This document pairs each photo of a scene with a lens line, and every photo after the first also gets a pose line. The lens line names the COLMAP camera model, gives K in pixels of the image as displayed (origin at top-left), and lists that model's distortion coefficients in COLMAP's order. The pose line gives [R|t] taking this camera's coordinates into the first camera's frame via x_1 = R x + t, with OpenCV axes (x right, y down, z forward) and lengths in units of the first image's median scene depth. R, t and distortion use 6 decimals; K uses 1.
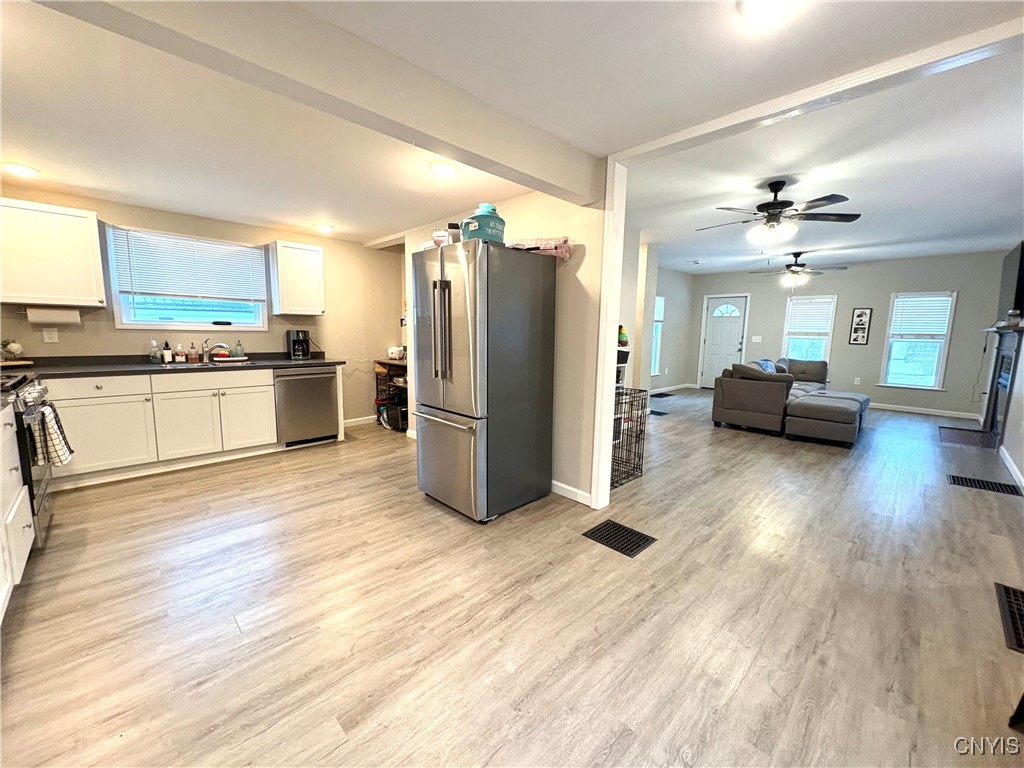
lens RADIAL K [[405.2, 0, 509.8], [0, 405.2, 384.6], [0, 0, 1]] dist [0.001272, 0.000069]
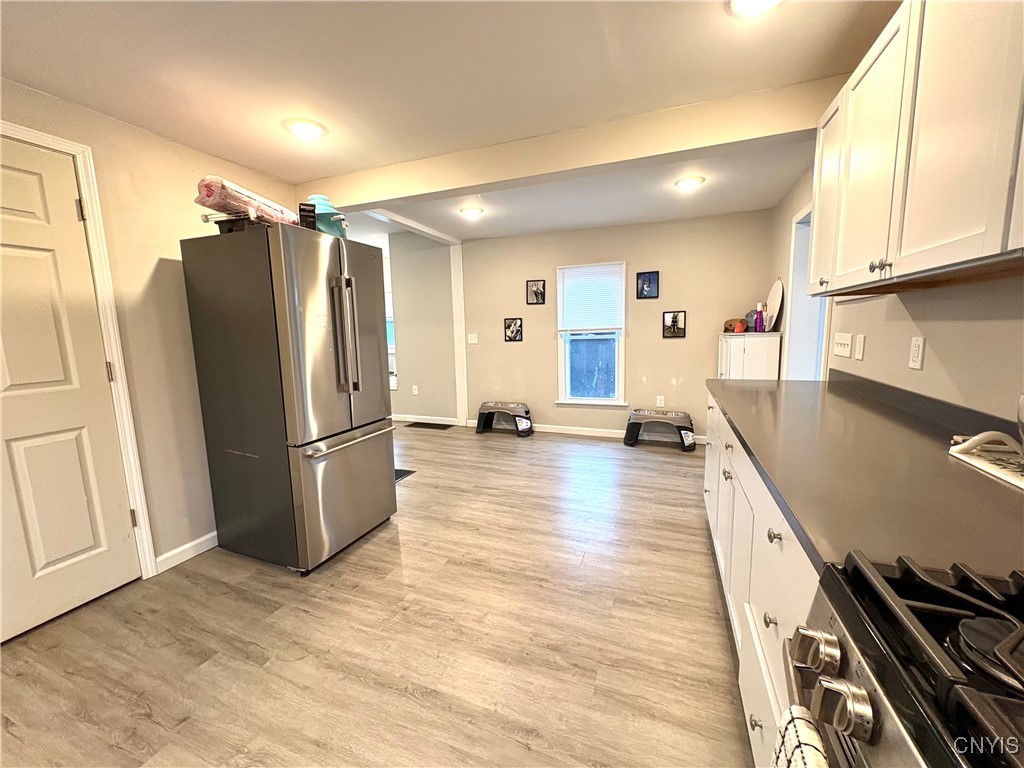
lens RADIAL K [[405.2, 0, 505.5], [0, 405.2, 381.2], [0, 0, 1]] dist [0.001272, 0.000069]
pose [[-0.396886, -0.128082, 0.908888, -0.925244], [0.137691, 0.970703, 0.196919, -0.141601], [-0.907482, 0.203300, -0.367623, 0.870993]]
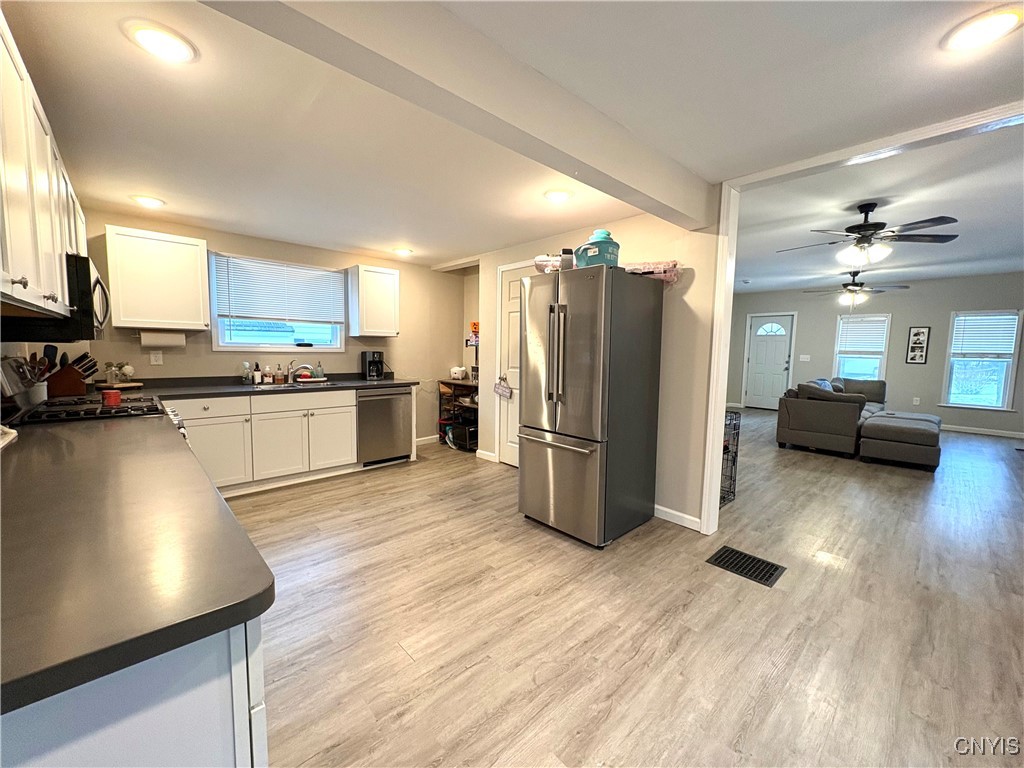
lens RADIAL K [[405.2, 0, 511.5], [0, 405.2, 384.3], [0, 0, 1]] dist [0.001272, 0.000069]
pose [[0.999599, 0.000593, -0.028316, -0.211384], [-0.001828, 0.999047, -0.043620, -0.010515], [0.028263, 0.043654, 0.998647, -0.005779]]
